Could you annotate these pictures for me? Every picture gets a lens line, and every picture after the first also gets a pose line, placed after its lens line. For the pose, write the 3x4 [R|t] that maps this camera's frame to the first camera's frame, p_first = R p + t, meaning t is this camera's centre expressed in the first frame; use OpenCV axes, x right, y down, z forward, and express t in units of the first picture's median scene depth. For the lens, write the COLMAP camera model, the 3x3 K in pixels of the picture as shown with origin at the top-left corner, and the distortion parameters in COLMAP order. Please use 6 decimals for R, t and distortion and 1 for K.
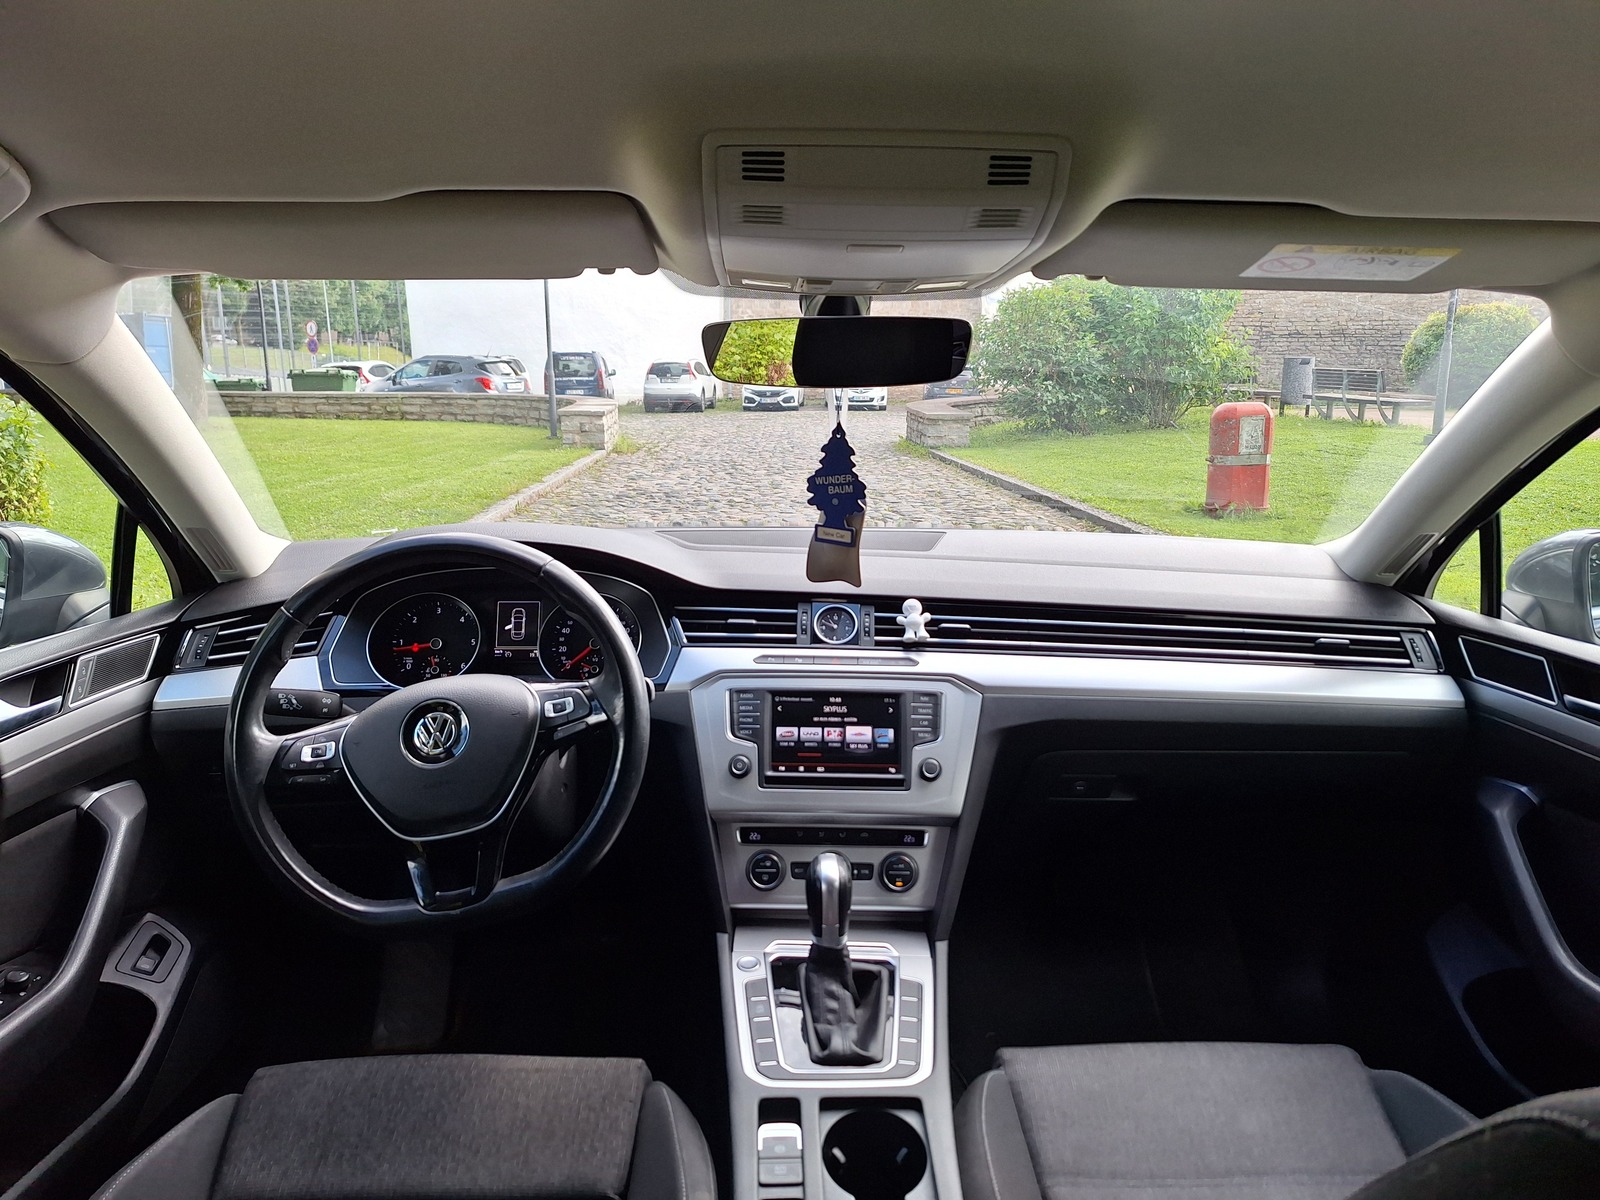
lens RADIAL K [[1083.6, 0, 840.8], [0, 1083.6, 604.3], [0, 0, 1]] dist [0.127943, -0.210360]
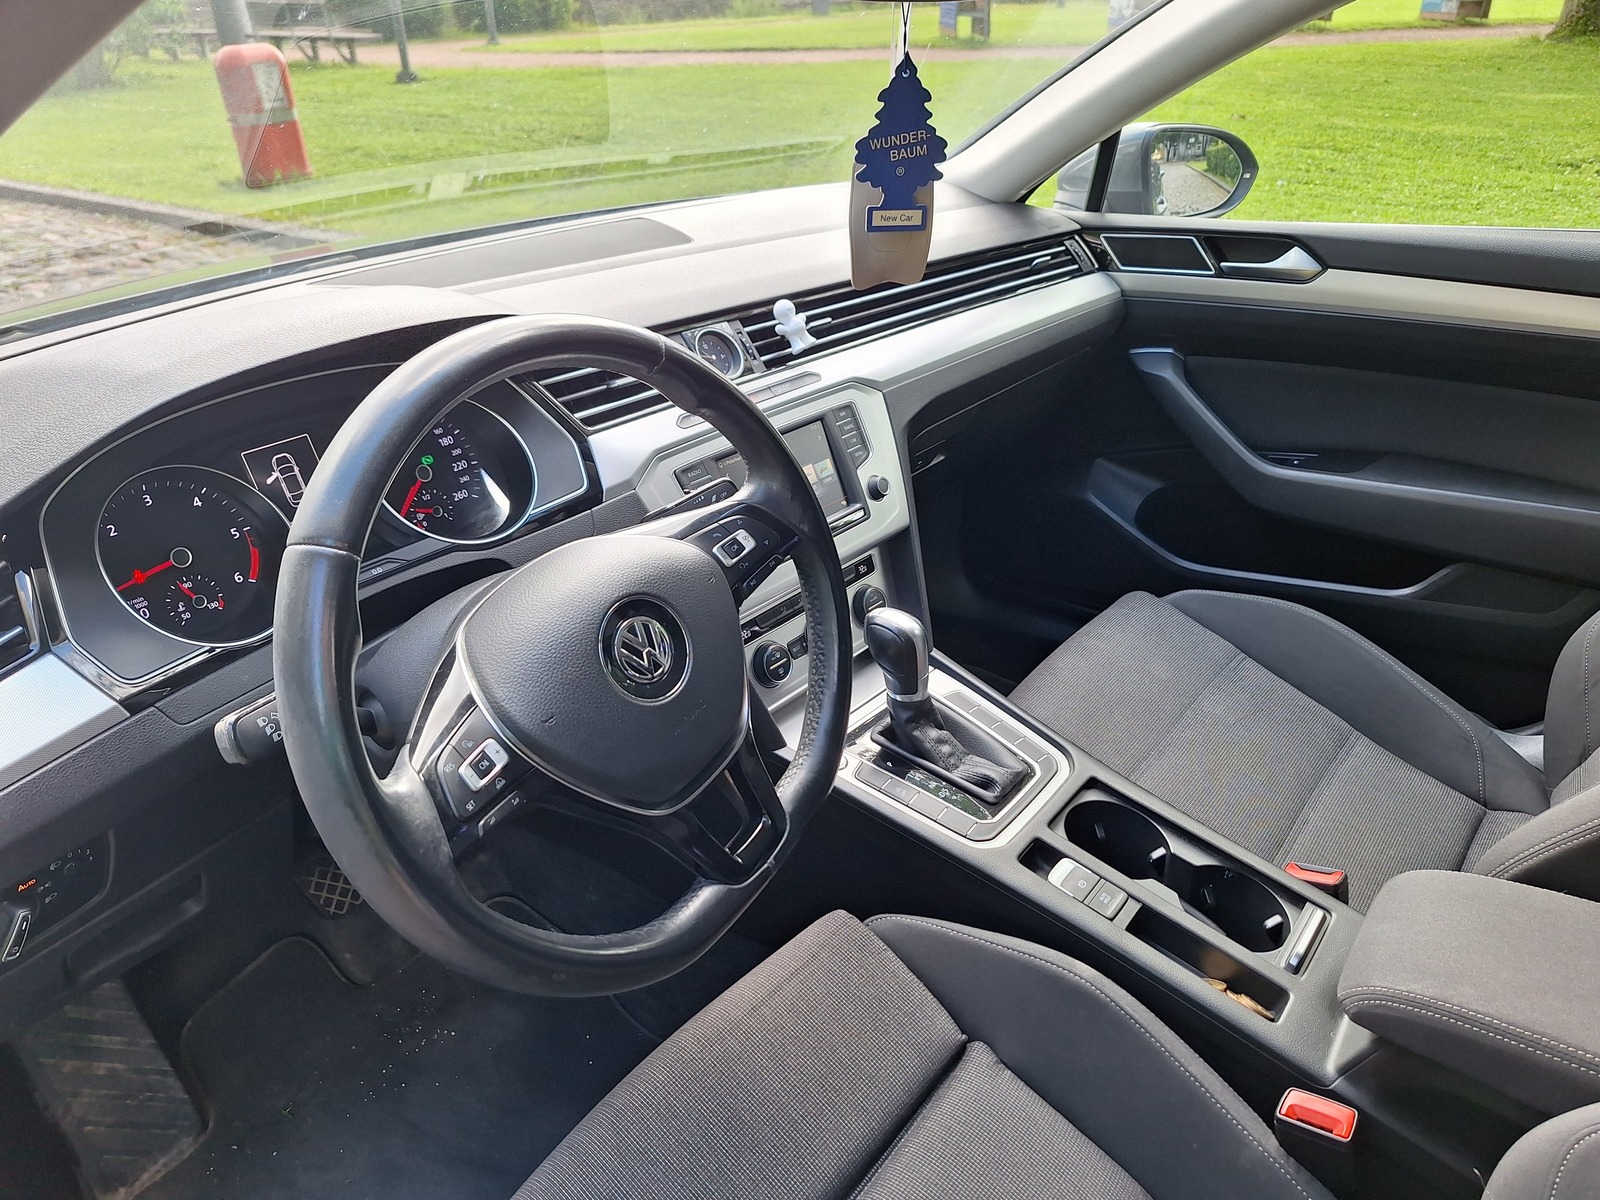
lens RADIAL K [[1083.6, 0, 840.8], [0, 1083.6, 604.3], [0, 0, 1]] dist [0.127943, -0.210360]
pose [[0.668166, -0.383202, 0.637739, -0.535823], [0.183634, 0.915581, 0.357757, -0.084268], [-0.720995, -0.121930, 0.682129, 0.396216]]
